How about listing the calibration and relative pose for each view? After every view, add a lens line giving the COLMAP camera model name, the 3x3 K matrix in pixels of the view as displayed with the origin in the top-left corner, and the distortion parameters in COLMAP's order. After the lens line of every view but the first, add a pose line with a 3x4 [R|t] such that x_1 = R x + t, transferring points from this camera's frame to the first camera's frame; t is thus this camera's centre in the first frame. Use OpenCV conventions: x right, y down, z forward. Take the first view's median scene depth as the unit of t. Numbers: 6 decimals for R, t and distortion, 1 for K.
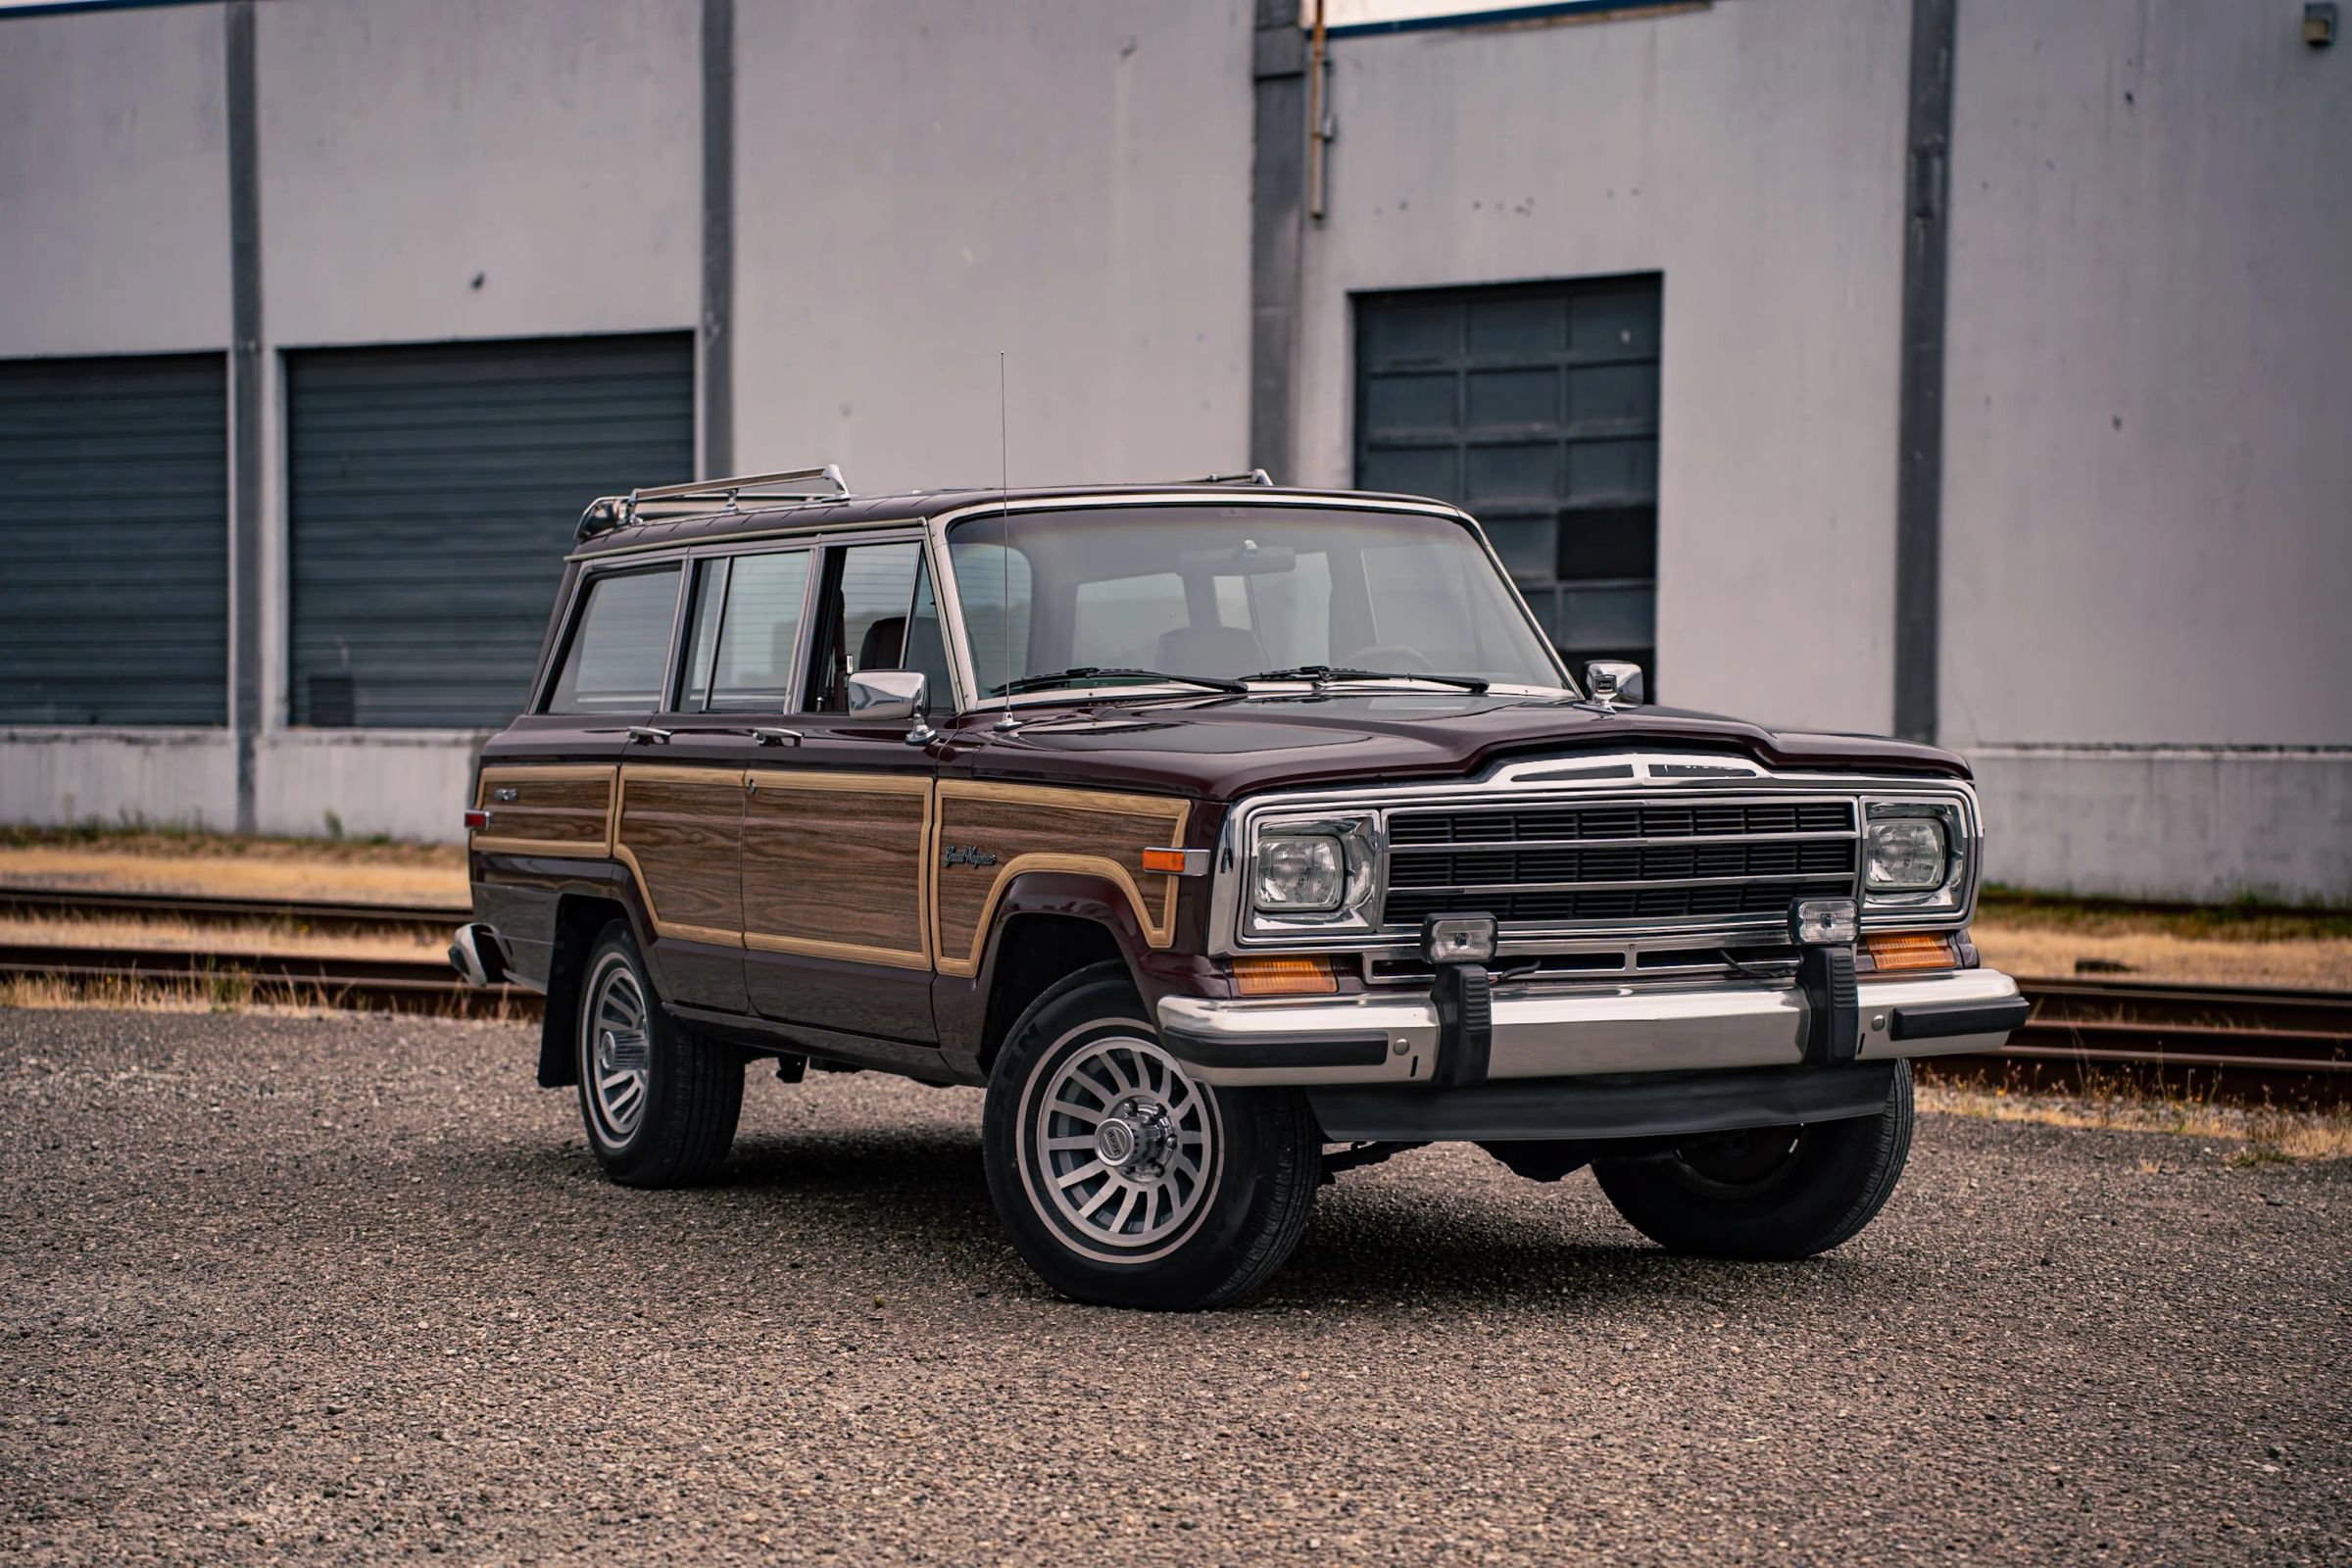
lens RADIAL K [[4593.3, 0, 1312.7], [0, 4593.3, 786.2], [0, 0, 1]] dist [0.552277, 0.121173]
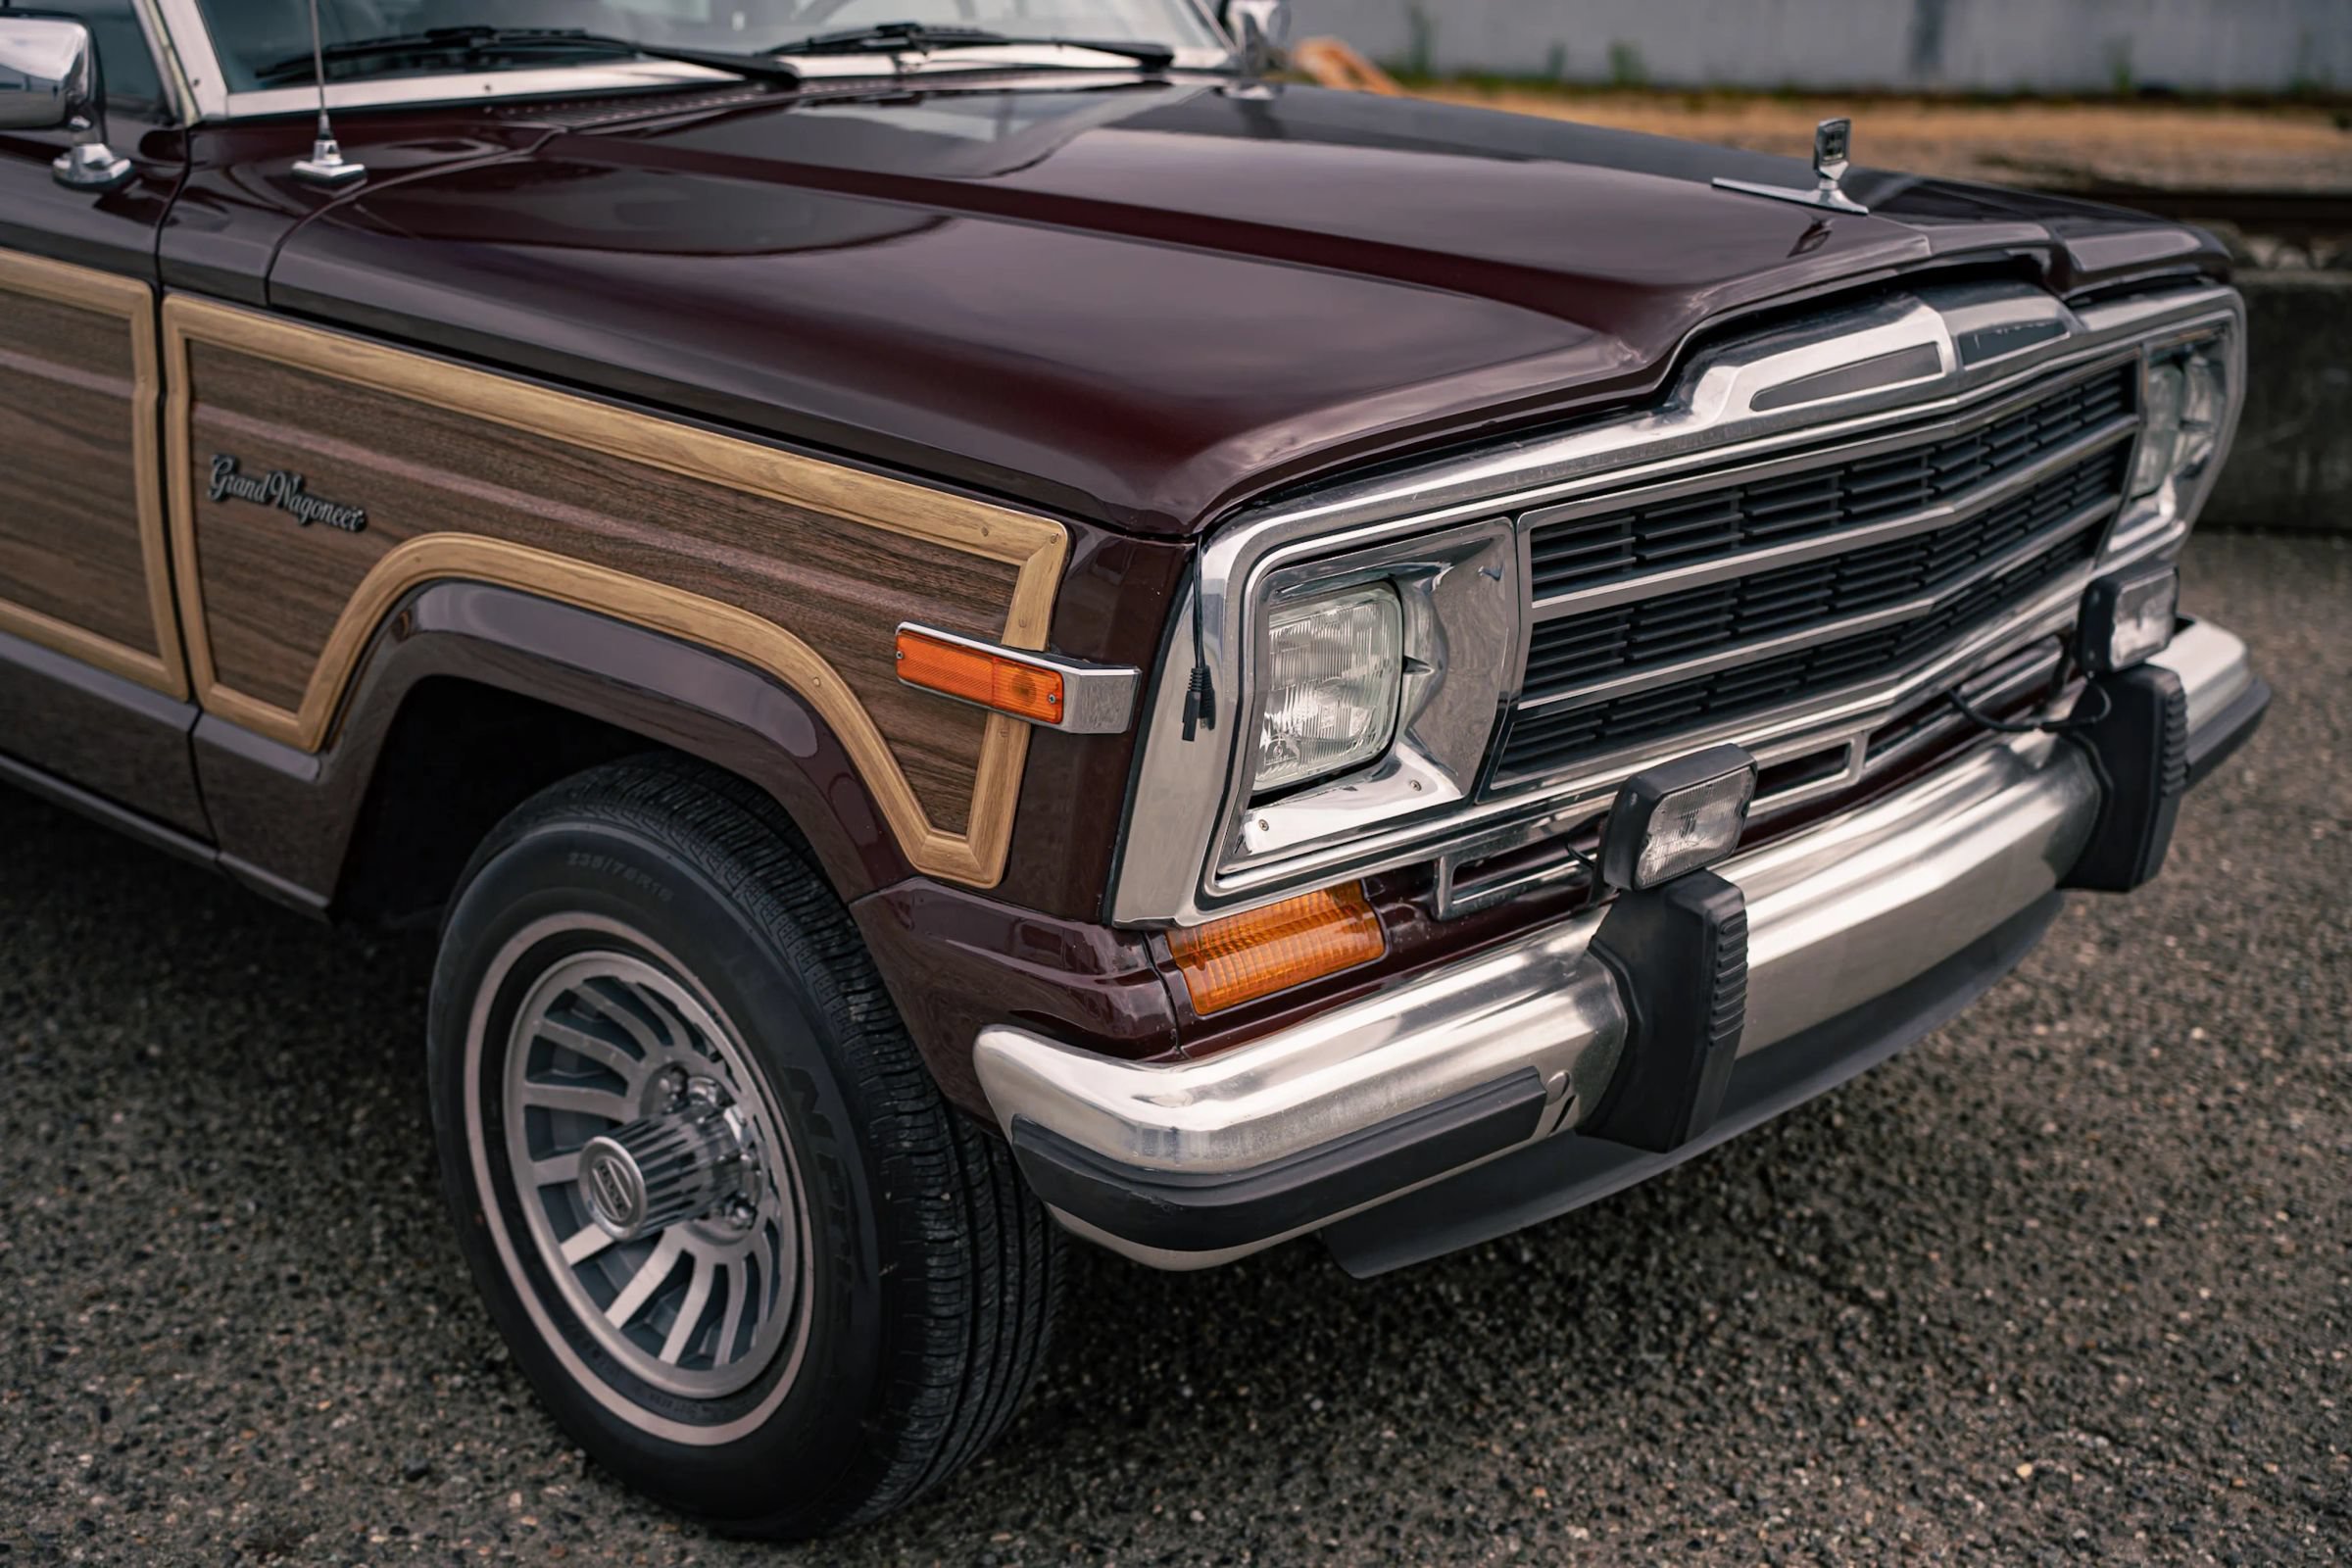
lens RADIAL K [[2750.9, 0, 1176.9], [0, 2750.9, 785.7], [0, 0, 1]] dist [0.132608, 0.069716]
pose [[0.940923, -0.080440, 0.328927, -0.085308], [-0.020063, 0.956425, 0.291289, -0.038048], [-0.338025, -0.280680, 0.898308, 0.732614]]
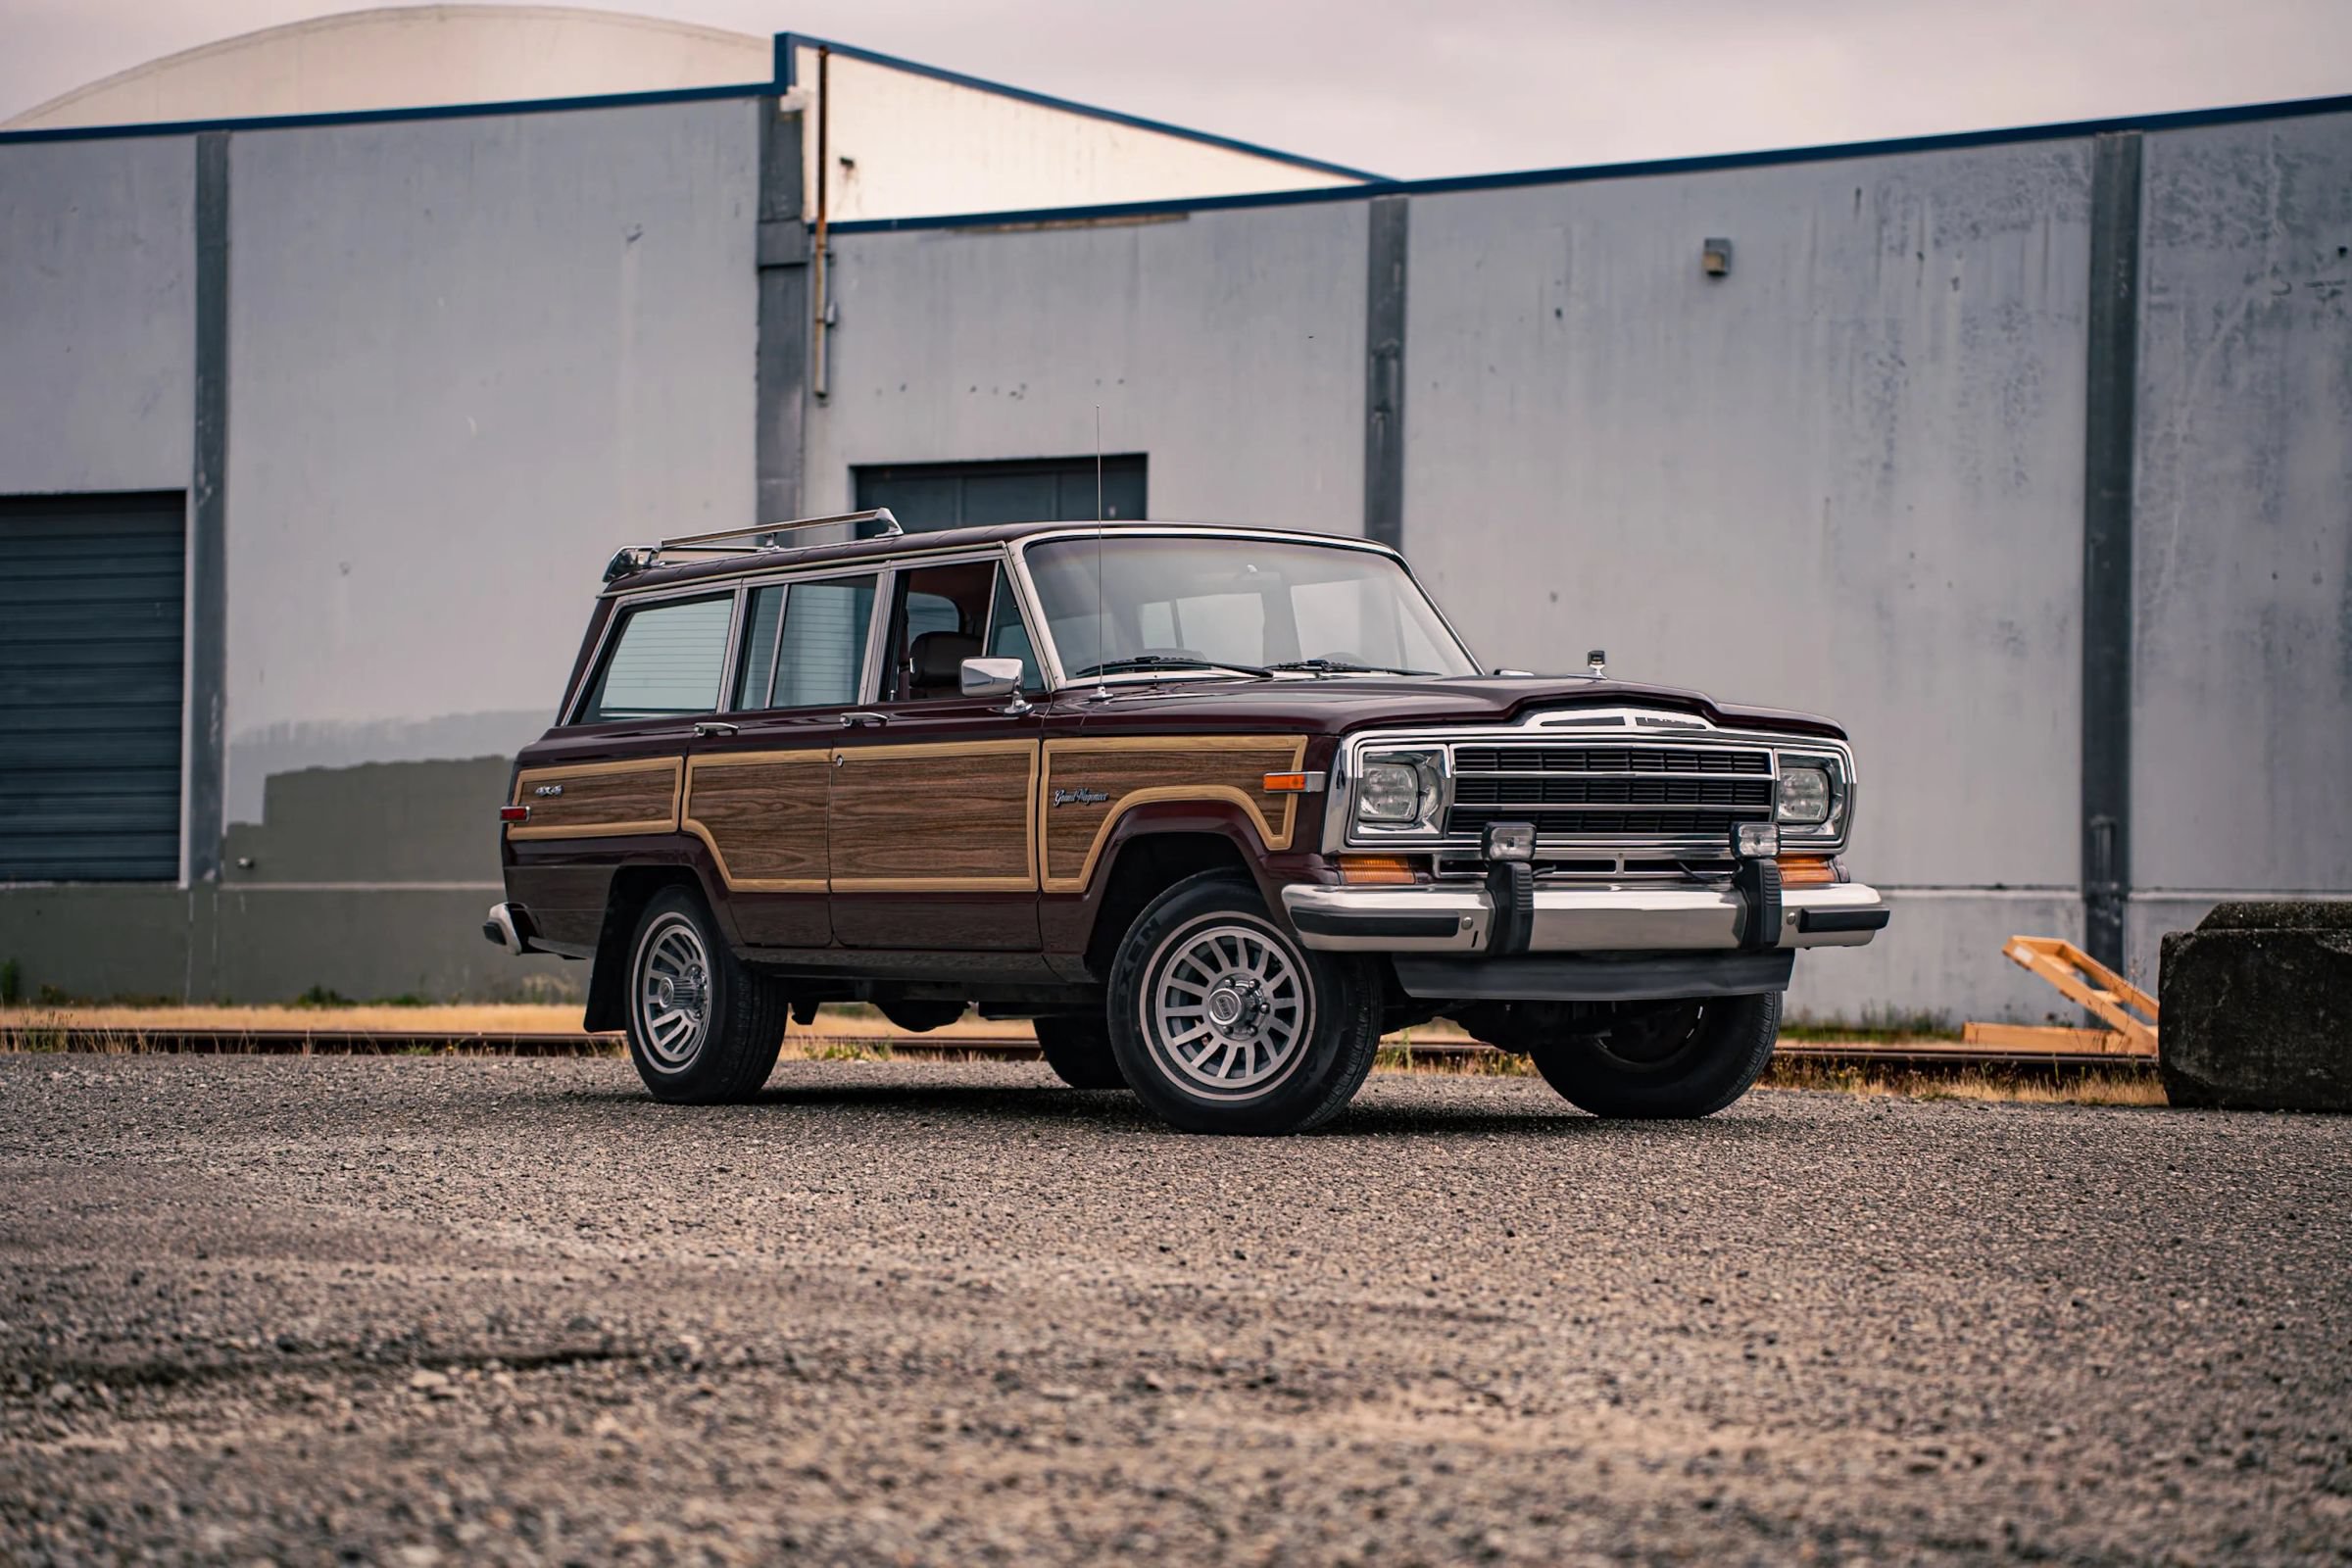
lens RADIAL K [[4501.3, 0, 1318.2], [0, 4501.3, 781.6], [0, 0, 1]] dist [0.522936, 0.264412]
pose [[0.988462, 0.006548, 0.151329, -0.201139], [0.000467, 0.998929, -0.046276, 0.069852], [-0.151470, 0.045813, 0.987400, -0.247127]]
